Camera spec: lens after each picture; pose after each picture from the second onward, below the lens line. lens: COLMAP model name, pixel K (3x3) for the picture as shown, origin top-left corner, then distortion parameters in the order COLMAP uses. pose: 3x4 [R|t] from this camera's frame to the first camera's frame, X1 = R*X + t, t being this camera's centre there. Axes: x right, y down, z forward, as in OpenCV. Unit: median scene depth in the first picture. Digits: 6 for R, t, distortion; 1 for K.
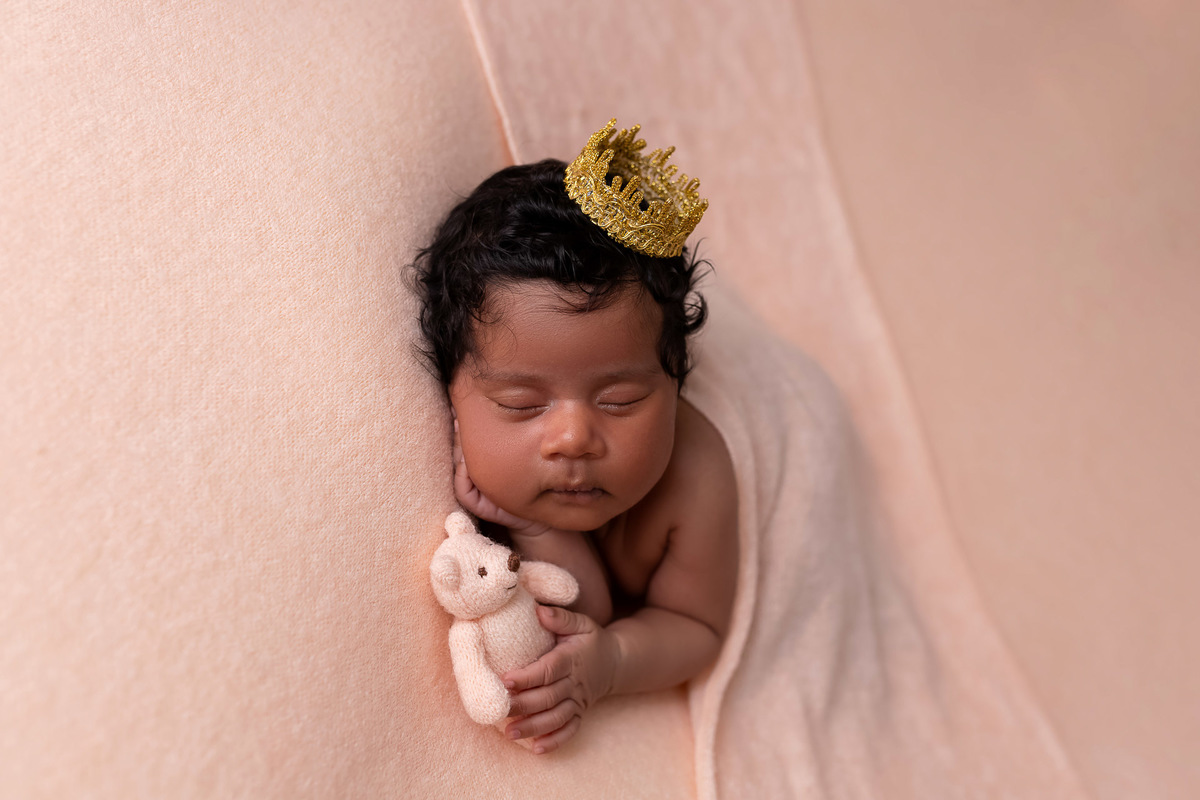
lens RADIAL K [[1209.2, 0, 601.0], [0, 1209.2, 341.6], [0, 0, 1]] dist [0.002167, -0.001940]
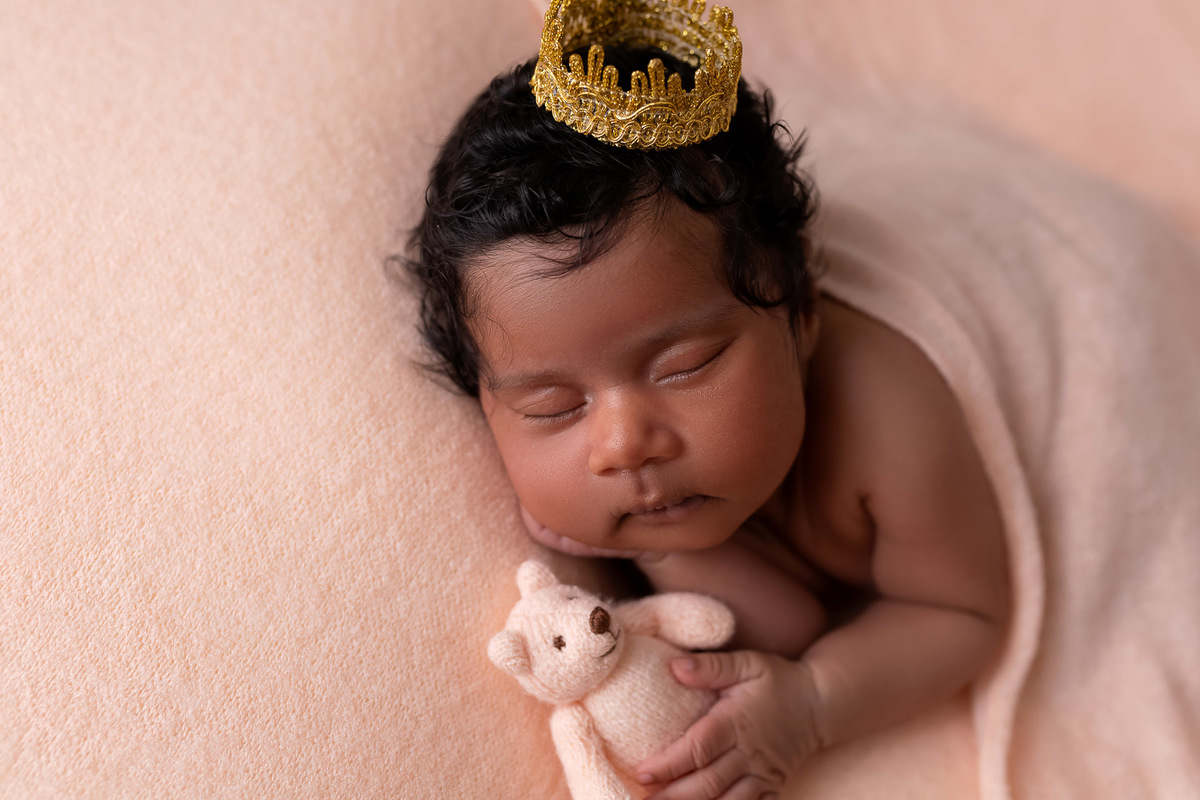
lens RADIAL K [[1209.2, 0, 601.0], [0, 1209.2, 341.6], [0, 0, 1]] dist [0.002167, -0.001940]
pose [[0.890892, -0.244618, -0.382719, 0.243444], [0.282622, 0.958153, 0.045474, -0.009908], [0.355580, -0.148677, 0.922745, 0.353983]]
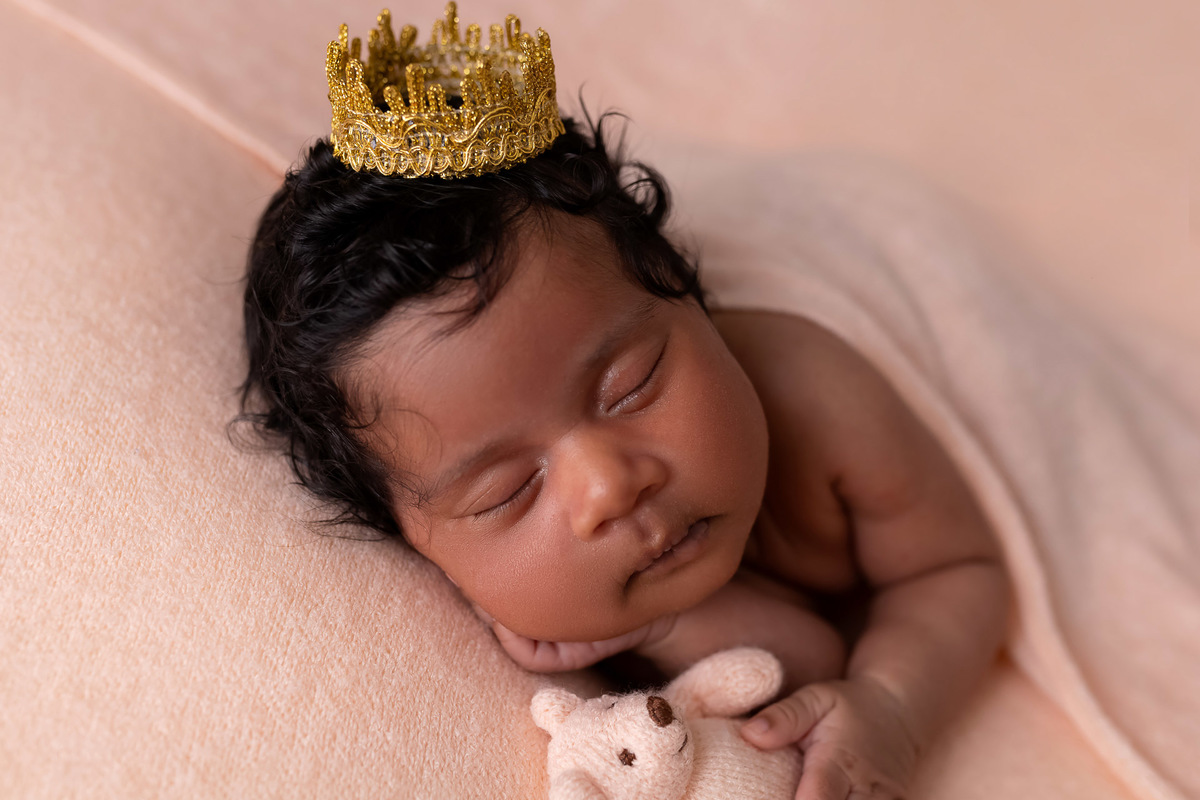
lens RADIAL K [[1209.2, 0, 571.5], [0, 1209.2, 370.7], [0, 0, 1]] dist [-0.001110, -0.005373]
pose [[0.779042, -0.620602, -0.089142, 0.049974], [0.623561, 0.781743, 0.007052, 0.020838], [0.065310, -0.061079, 0.995994, 0.411728]]
